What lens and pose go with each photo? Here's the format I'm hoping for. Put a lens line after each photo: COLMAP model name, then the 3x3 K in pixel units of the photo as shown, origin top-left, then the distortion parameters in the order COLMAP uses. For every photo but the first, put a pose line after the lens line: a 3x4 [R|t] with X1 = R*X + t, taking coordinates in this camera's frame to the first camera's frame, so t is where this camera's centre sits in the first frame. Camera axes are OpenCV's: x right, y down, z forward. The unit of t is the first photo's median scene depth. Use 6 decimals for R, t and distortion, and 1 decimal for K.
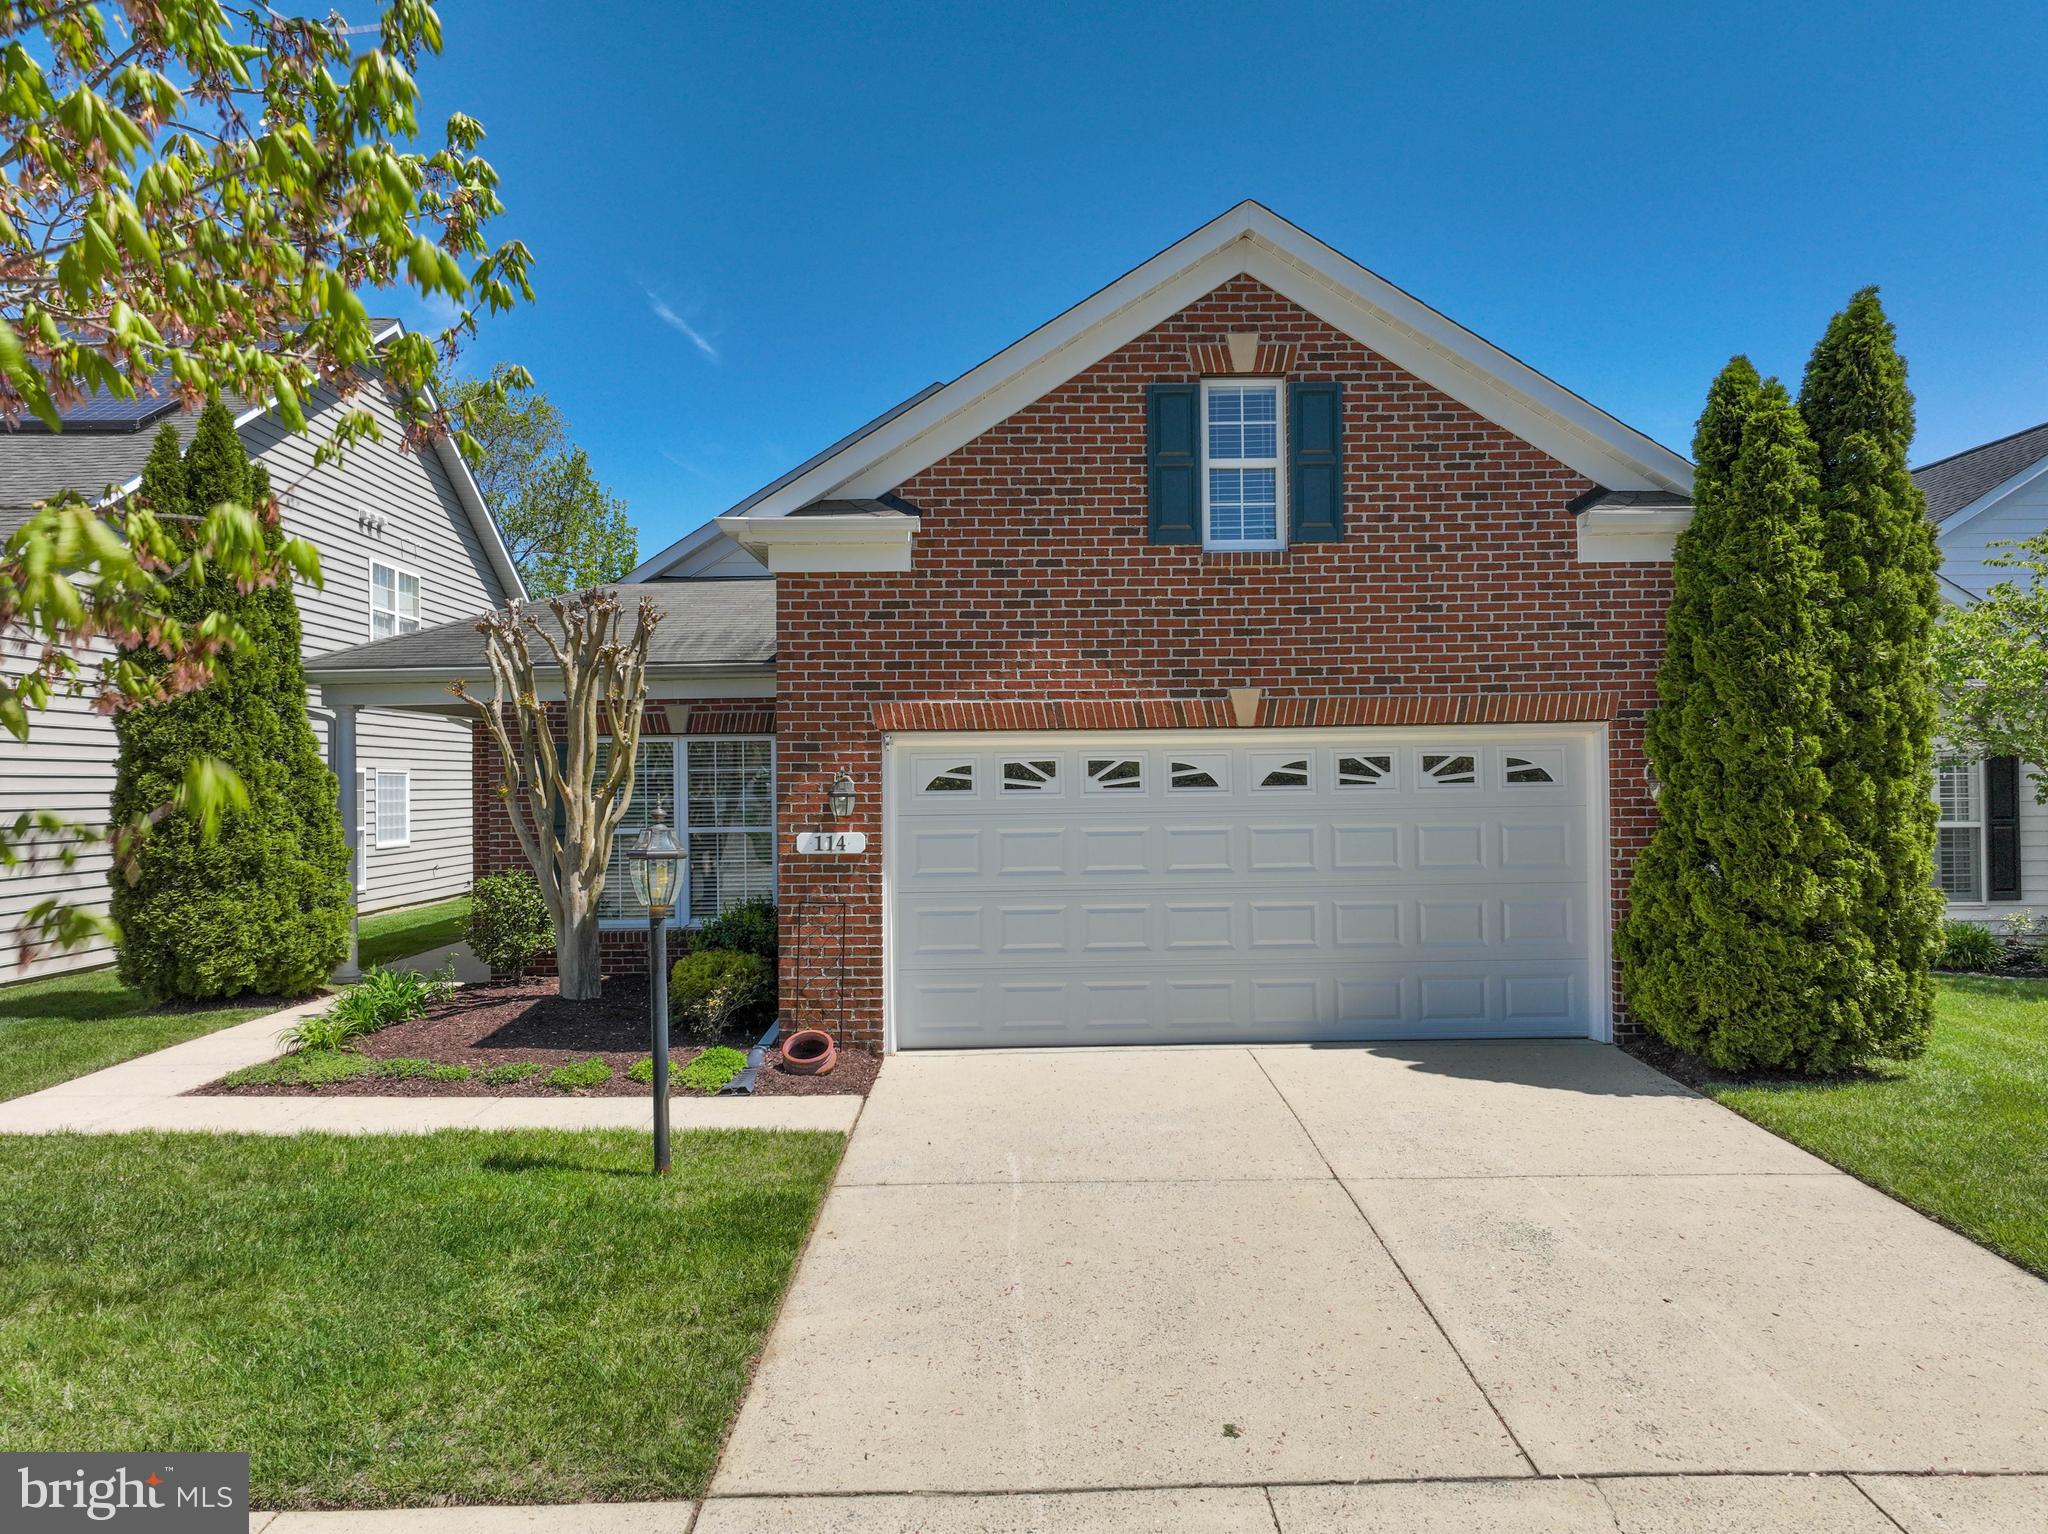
lens RADIAL K [[1434.6, 0, 1019.0], [0, 1434.6, 763.3], [0, 0, 1]] dist [0.011417, 0.003989]
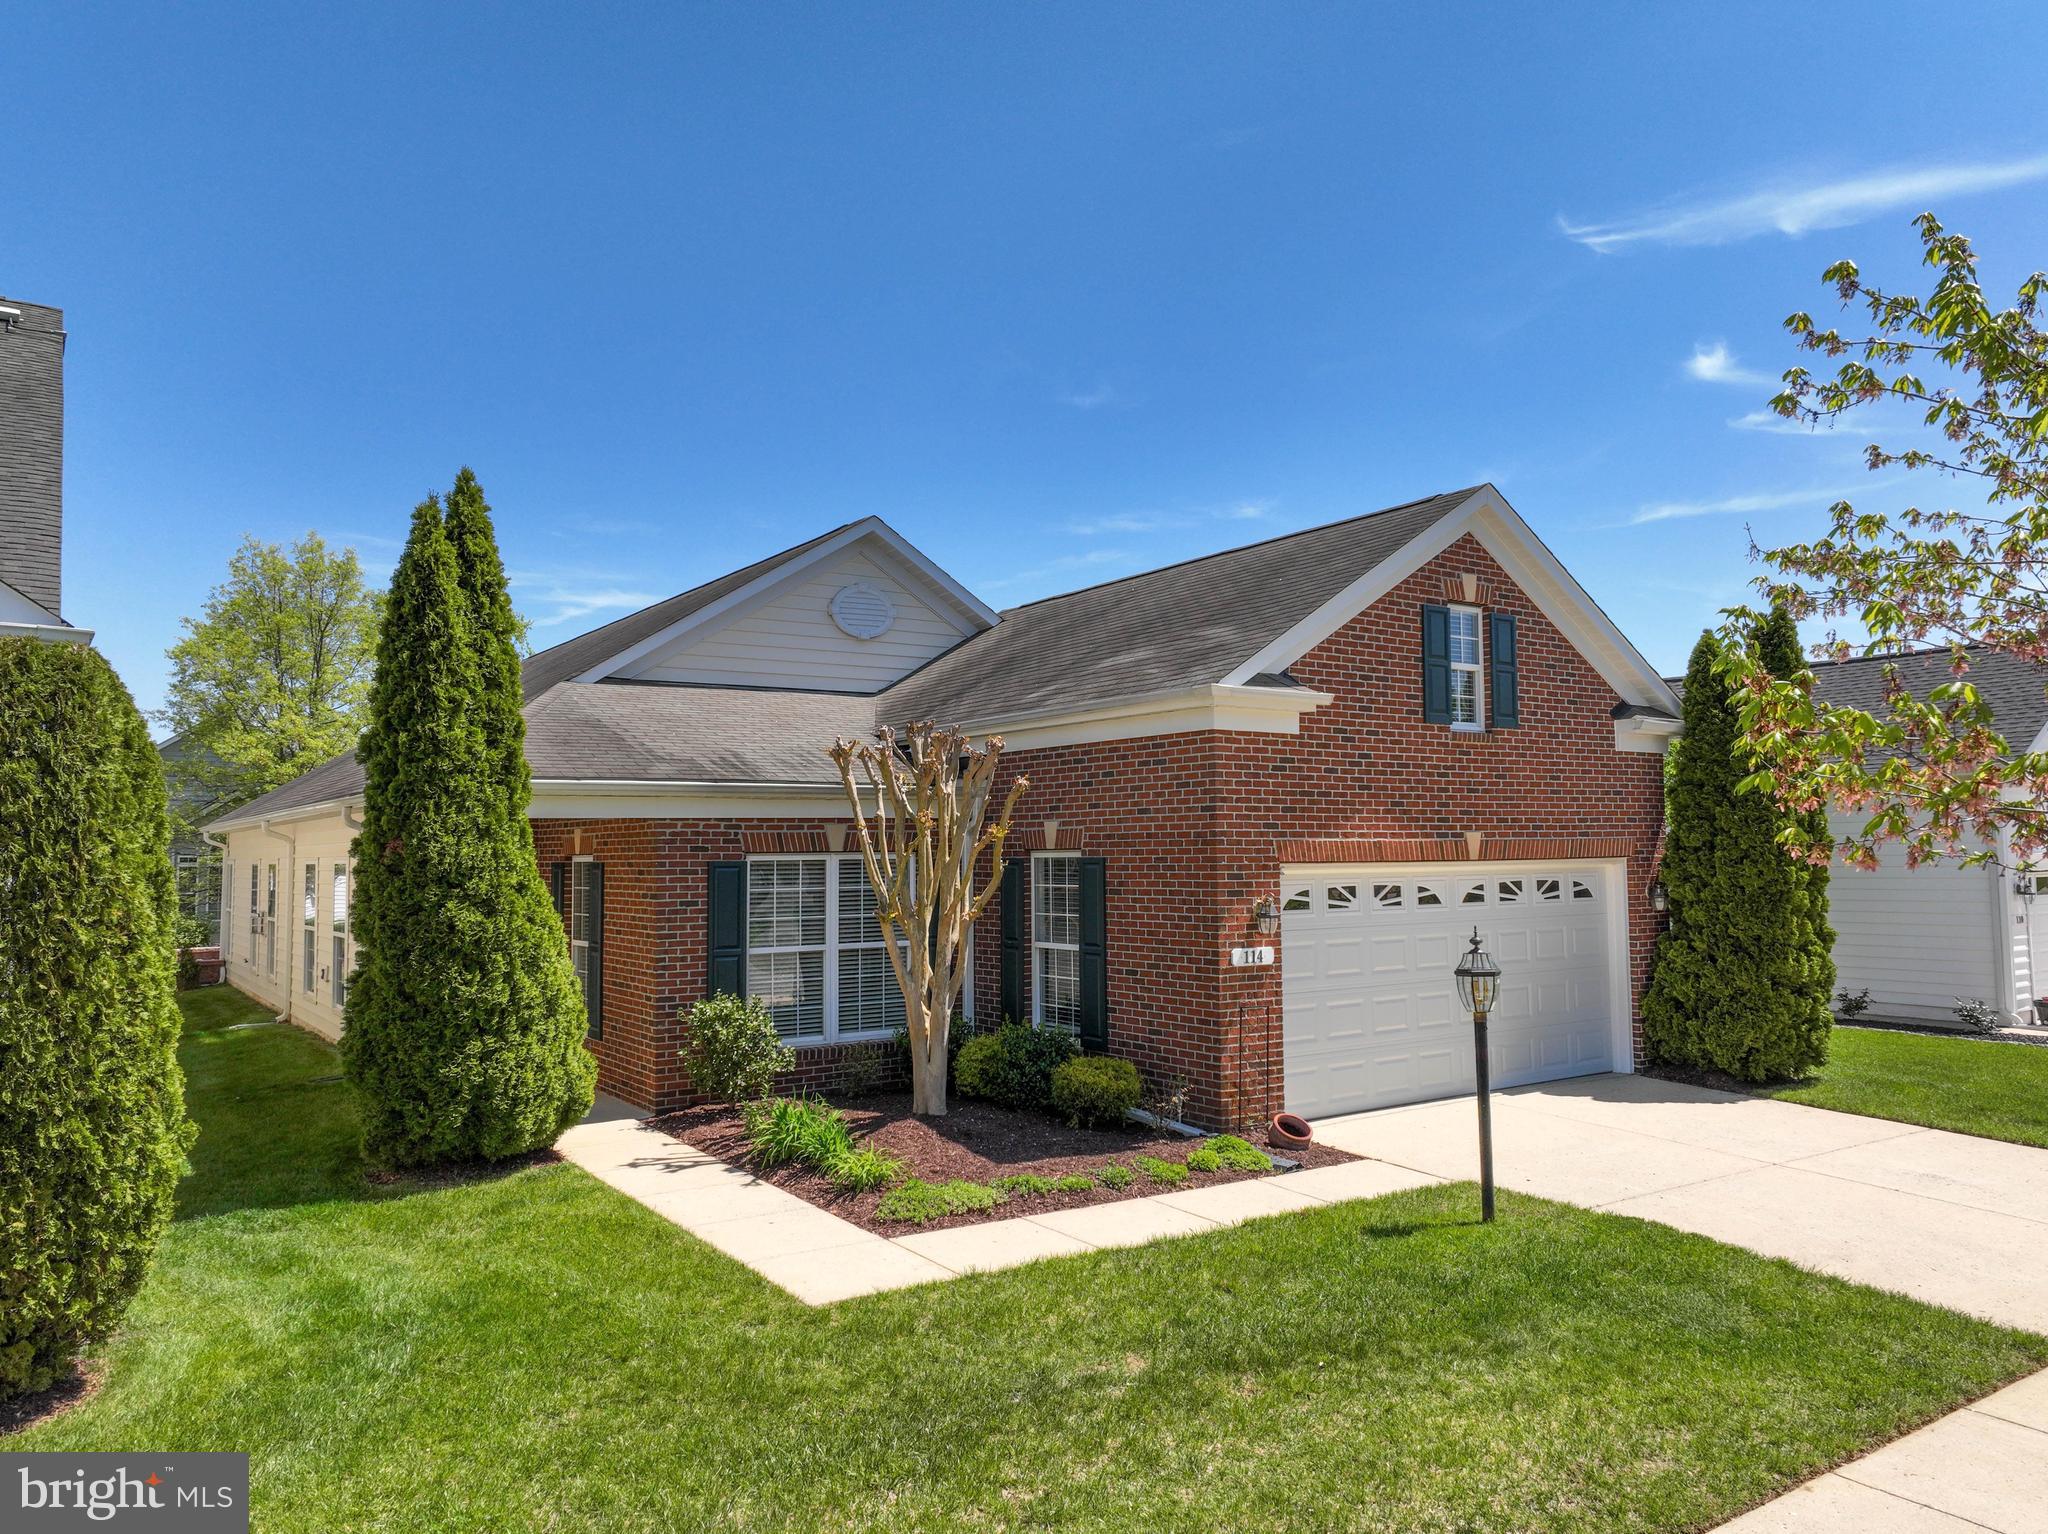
lens RADIAL K [[1434.6, 0, 1014.0], [0, 1434.6, 775.3], [0, 0, 1]] dist [0.011417, 0.003989]
pose [[0.833195, 0.035070, 0.551866, -0.958721], [-0.004772, 0.998406, -0.056243, -0.026954], [-0.552959, 0.044228, 0.832034, 0.103642]]
